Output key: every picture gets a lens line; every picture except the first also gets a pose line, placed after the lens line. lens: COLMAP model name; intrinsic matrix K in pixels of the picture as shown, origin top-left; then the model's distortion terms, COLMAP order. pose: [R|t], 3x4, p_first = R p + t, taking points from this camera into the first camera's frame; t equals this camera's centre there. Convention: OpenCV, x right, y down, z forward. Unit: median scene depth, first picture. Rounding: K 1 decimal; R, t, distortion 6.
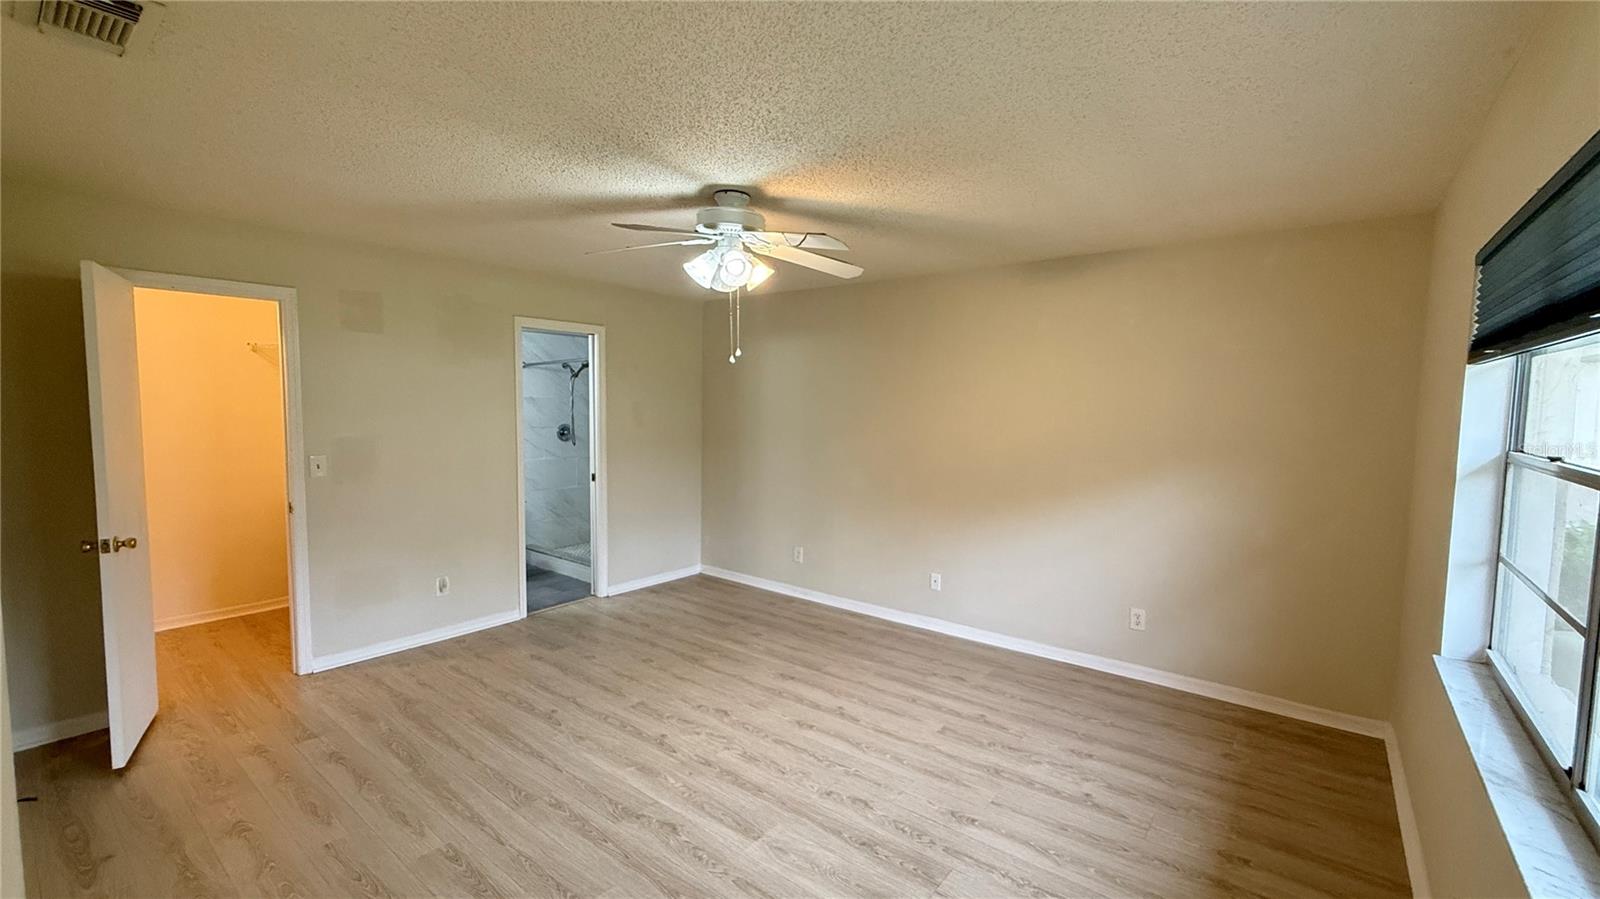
lens RADIAL K [[668.0, 0, 790.9], [0, 668.0, 453.9], [0, 0, 1]] dist [-0.000595, 0.000040]
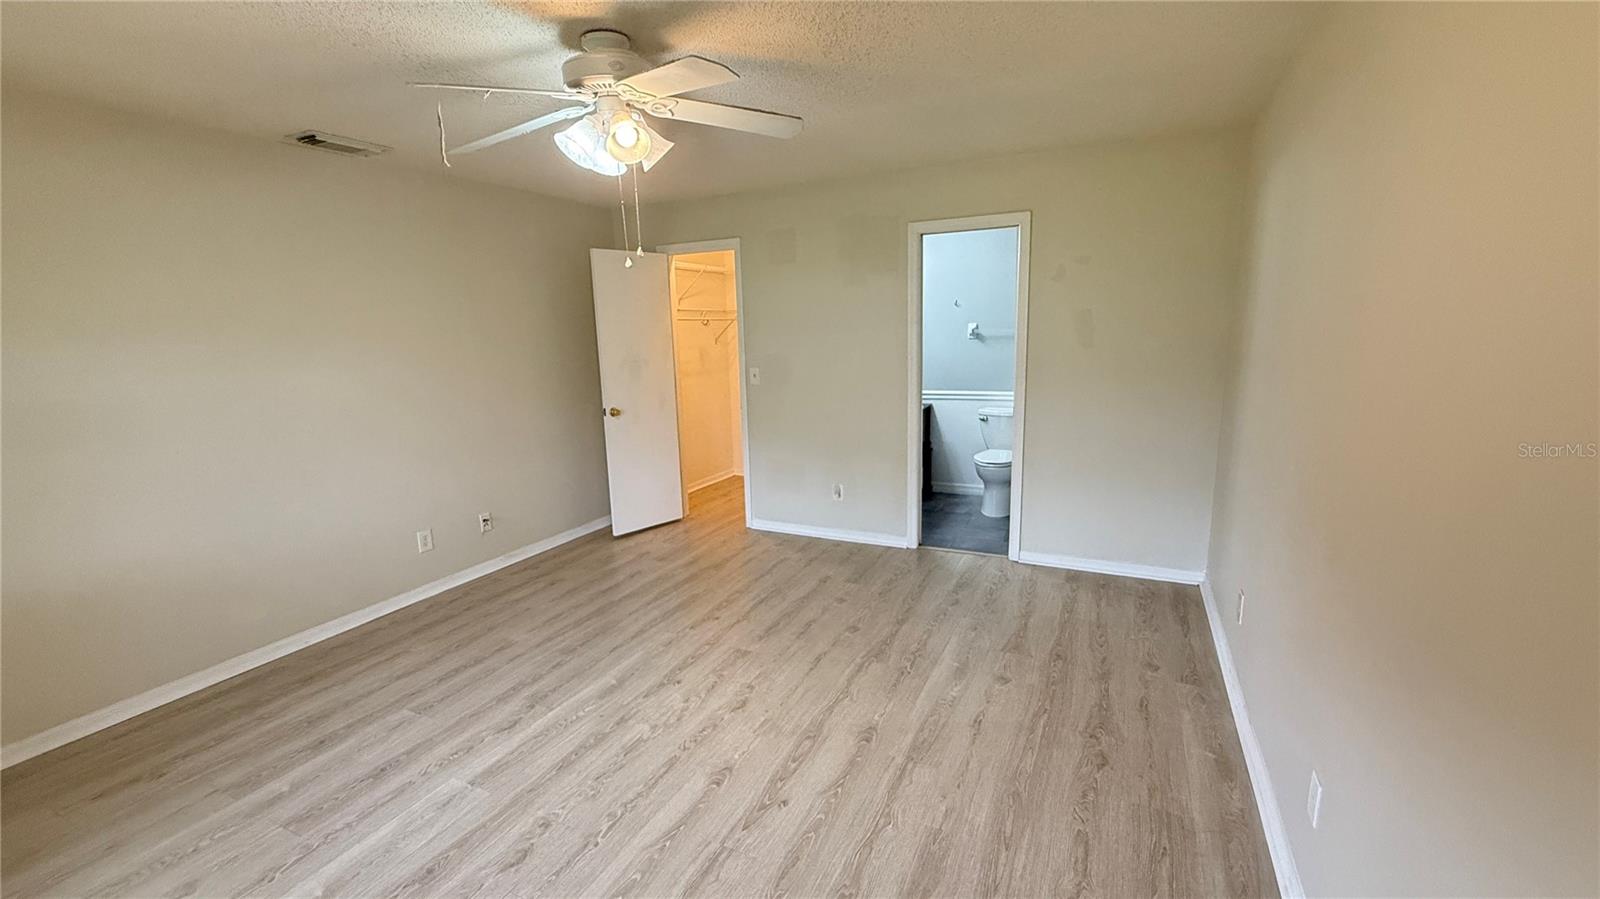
lens RADIAL K [[656.8, 0, 801.6], [0, 656.8, 451.0], [0, 0, 1]] dist [0.001458, 0.000165]
pose [[0.219264, 0.164751, -0.961655, 0.584716], [-0.045424, 0.986295, 0.158615, -0.044897], [0.974608, 0.008904, 0.223742, 0.823815]]
